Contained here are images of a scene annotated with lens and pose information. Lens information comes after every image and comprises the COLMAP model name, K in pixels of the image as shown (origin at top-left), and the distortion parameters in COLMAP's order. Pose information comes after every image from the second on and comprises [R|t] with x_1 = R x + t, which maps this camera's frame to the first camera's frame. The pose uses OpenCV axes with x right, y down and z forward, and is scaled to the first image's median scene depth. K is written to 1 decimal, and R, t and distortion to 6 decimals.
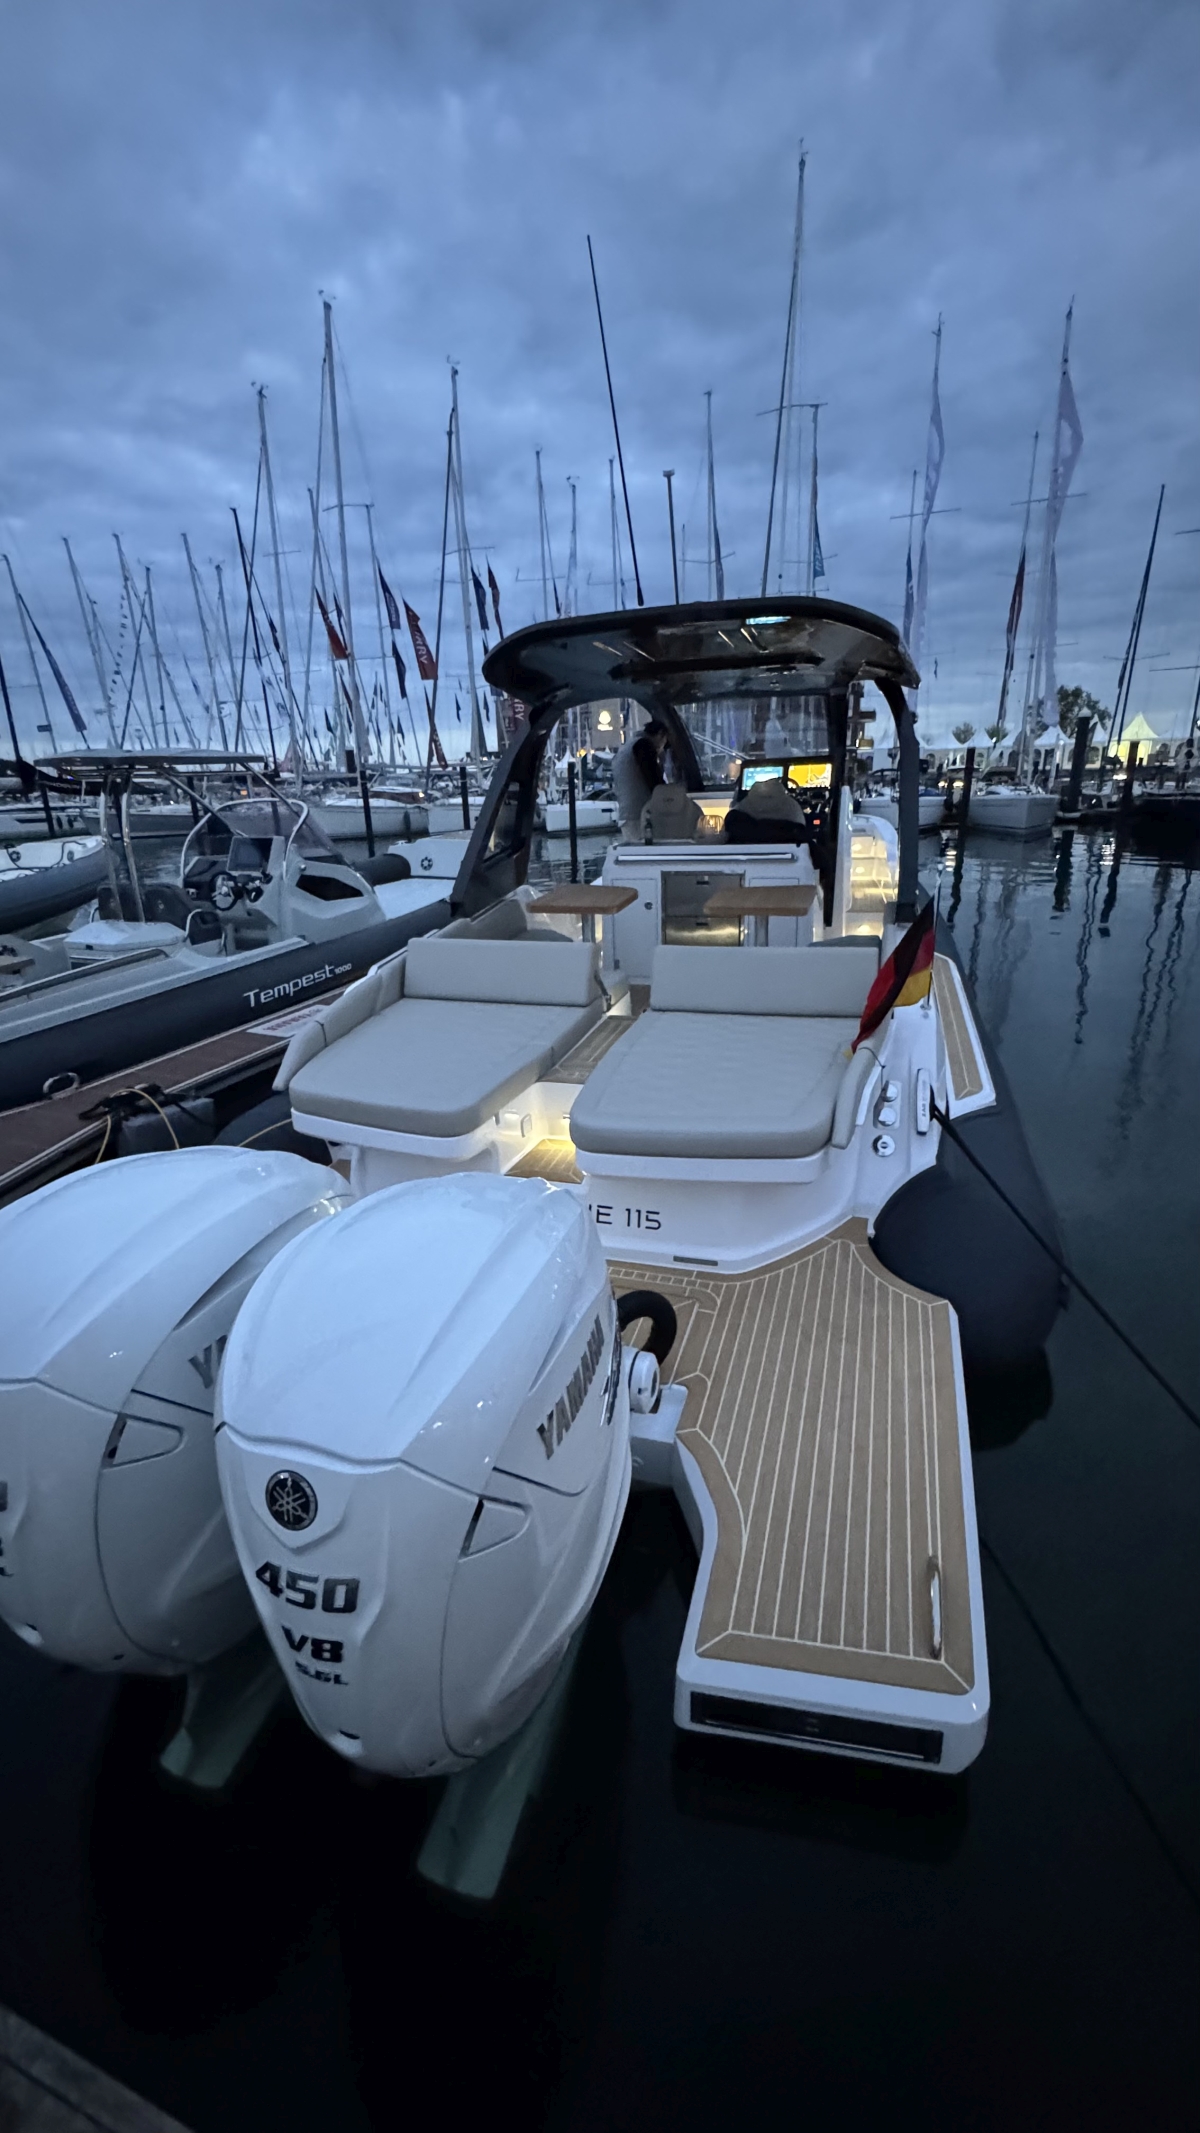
lens RADIAL K [[870.7, 0, 600.0], [0, 870.7, 1066.5], [0, 0, 1]] dist [0.010151, -0.000132]
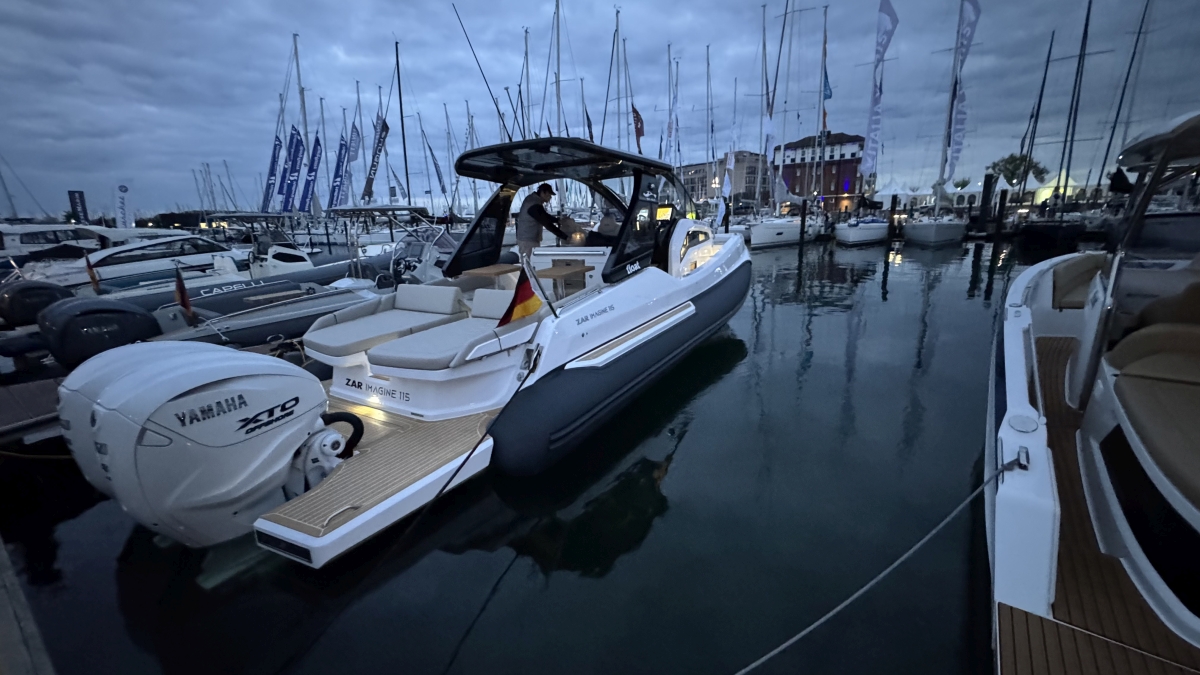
lens RADIAL K [[489.9, 0, 600.0], [0, 489.9, 337.5], [0, 0, 1]] dist [0.010151, -0.000132]
pose [[0.975137, 0.048033, -0.216335, 0.957145], [-0.063621, 0.995811, -0.065673, 0.075211], [0.212275, 0.077804, 0.974108, -0.242419]]
